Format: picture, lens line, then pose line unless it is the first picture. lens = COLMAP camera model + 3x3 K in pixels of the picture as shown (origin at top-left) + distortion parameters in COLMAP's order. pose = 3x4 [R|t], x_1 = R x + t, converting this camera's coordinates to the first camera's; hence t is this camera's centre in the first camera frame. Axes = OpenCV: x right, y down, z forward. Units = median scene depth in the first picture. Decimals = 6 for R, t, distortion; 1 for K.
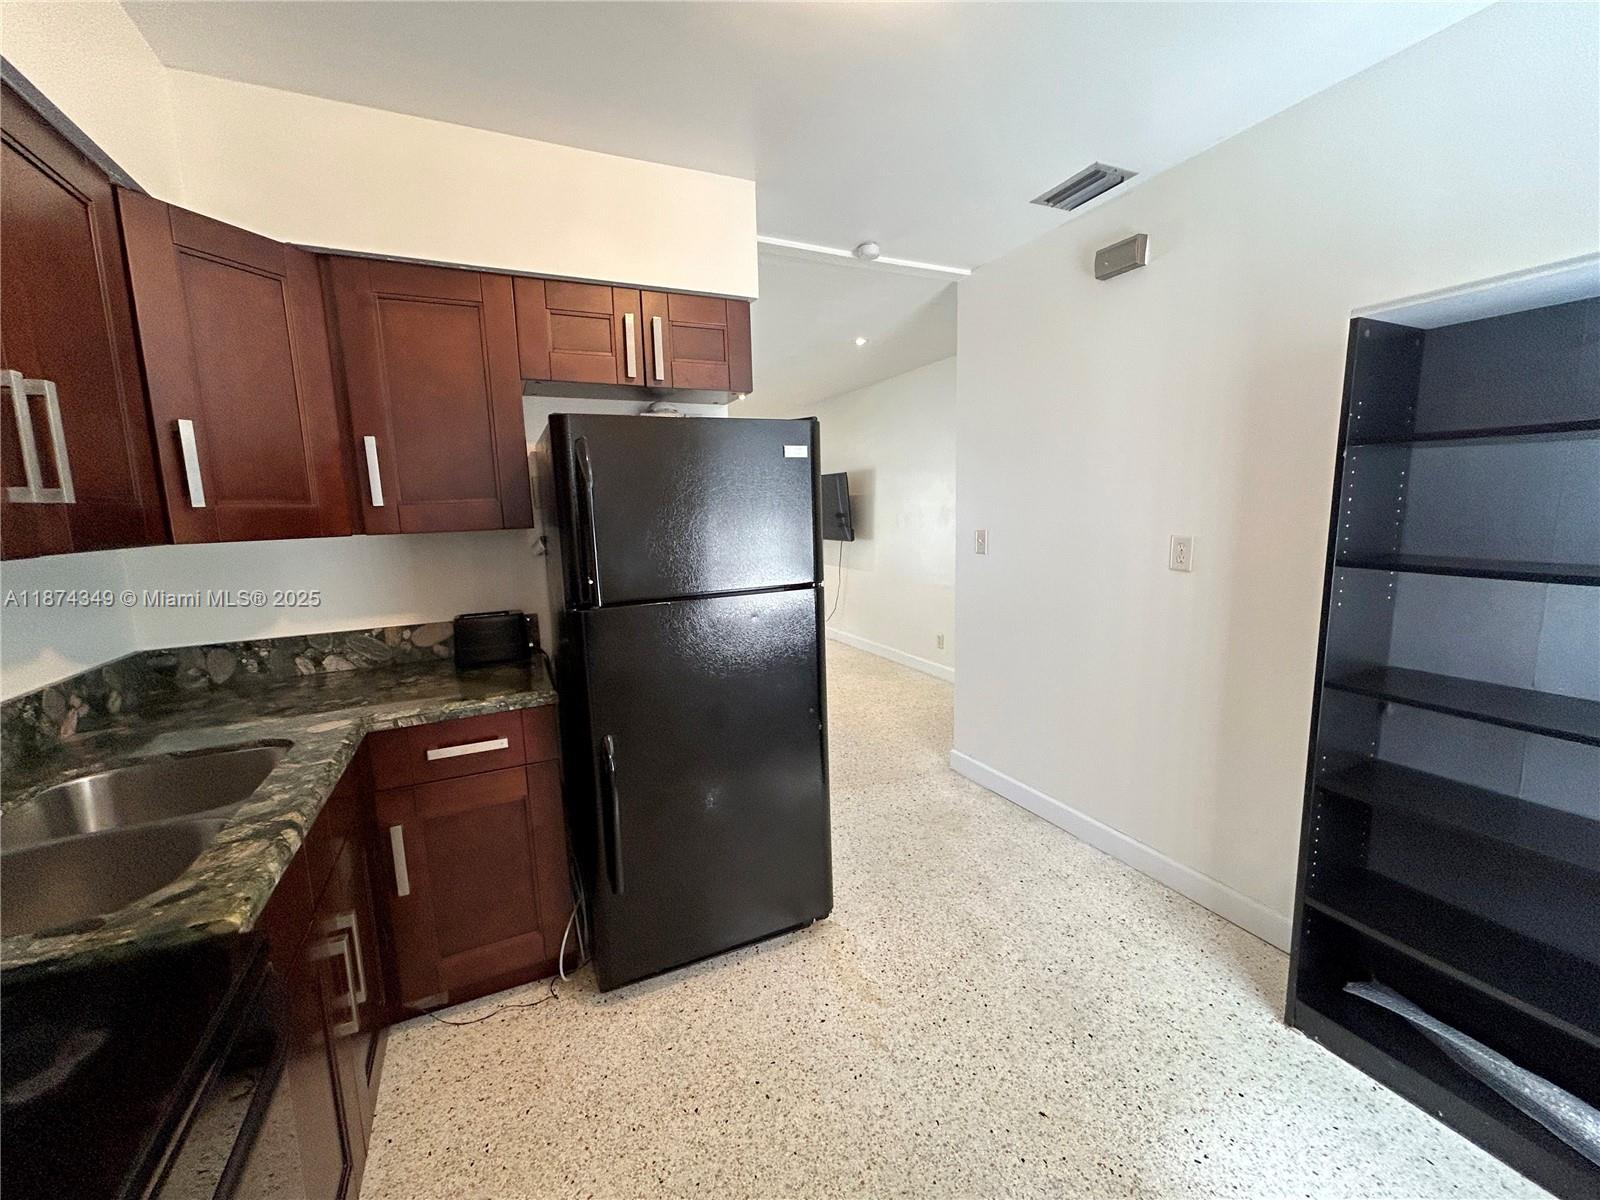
lens RADIAL K [[649.6, 0, 793.9], [0, 649.6, 600.5], [0, 0, 1]] dist [-0.004247, 0.002098]
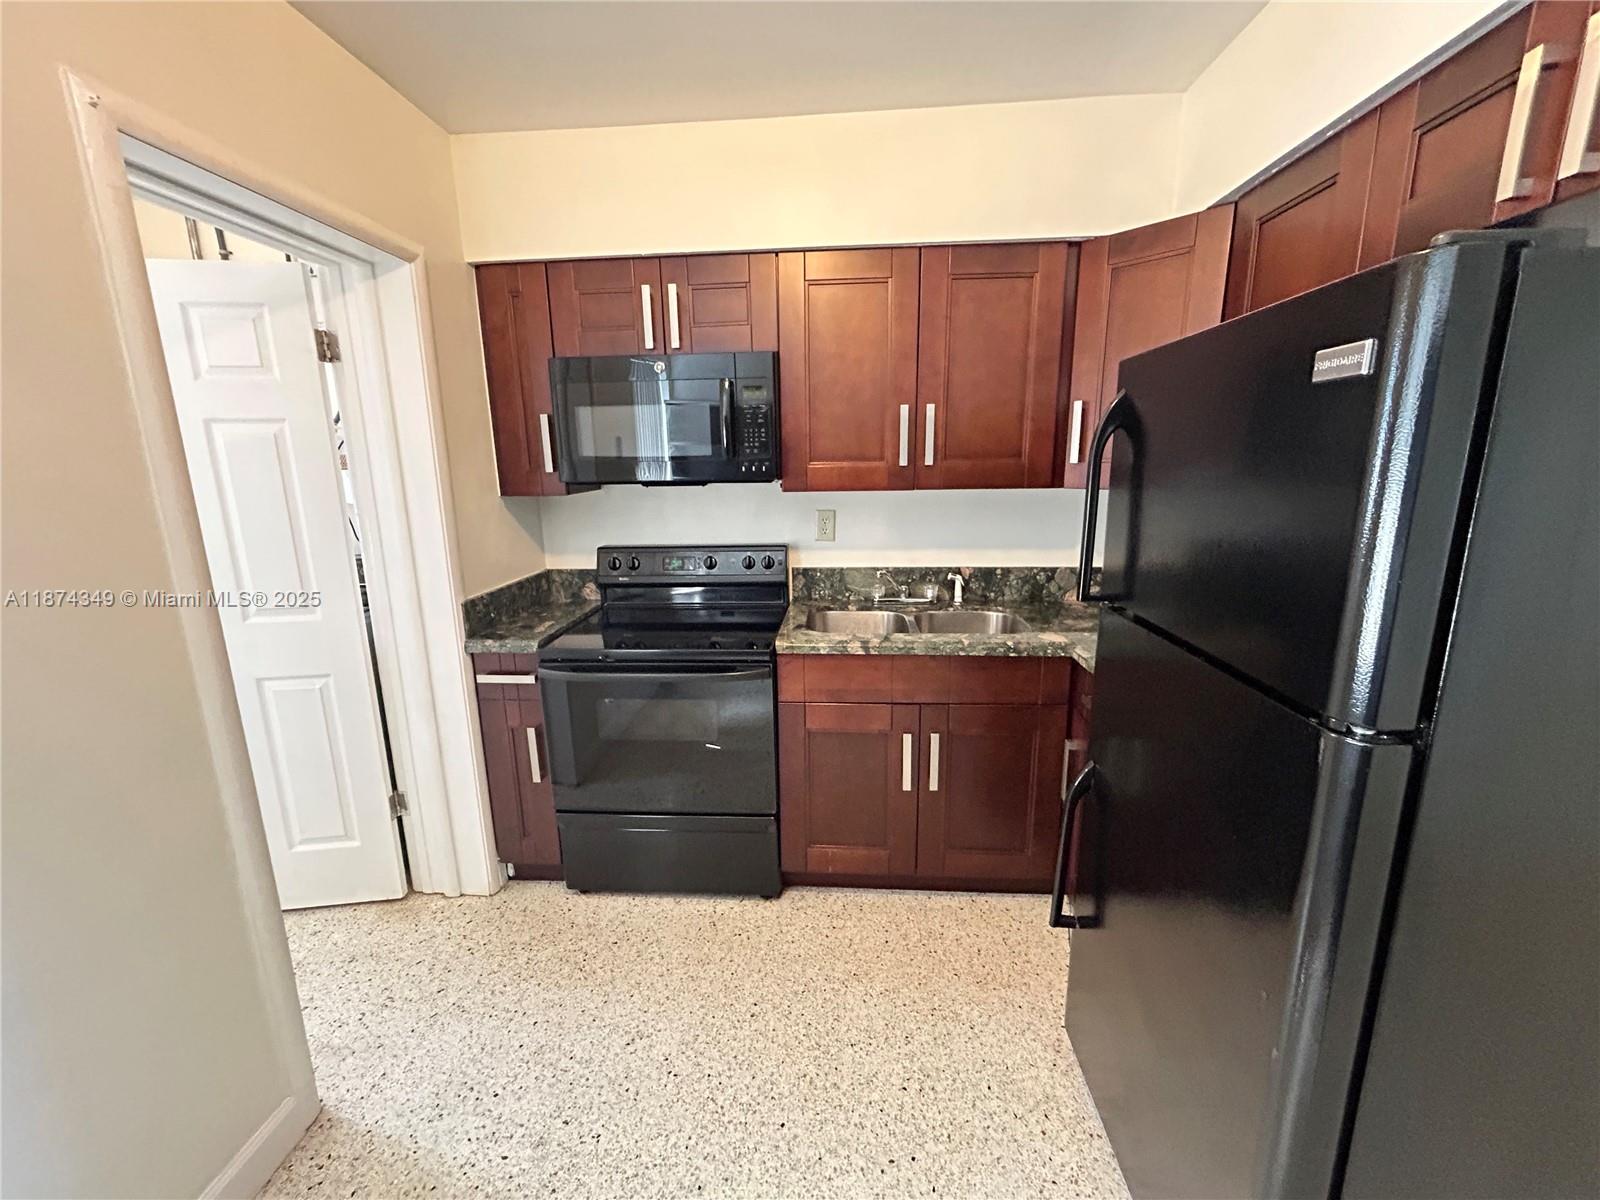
lens RADIAL K [[649.6, 0, 789.0], [0, 649.6, 606.1], [0, 0, 1]] dist [-0.004247, 0.002098]
pose [[-0.503436, 0.213678, -0.837194, 0.538489], [-0.092573, 0.950022, 0.298143, -0.173272], [0.859059, 0.227597, -0.458494, 0.996361]]
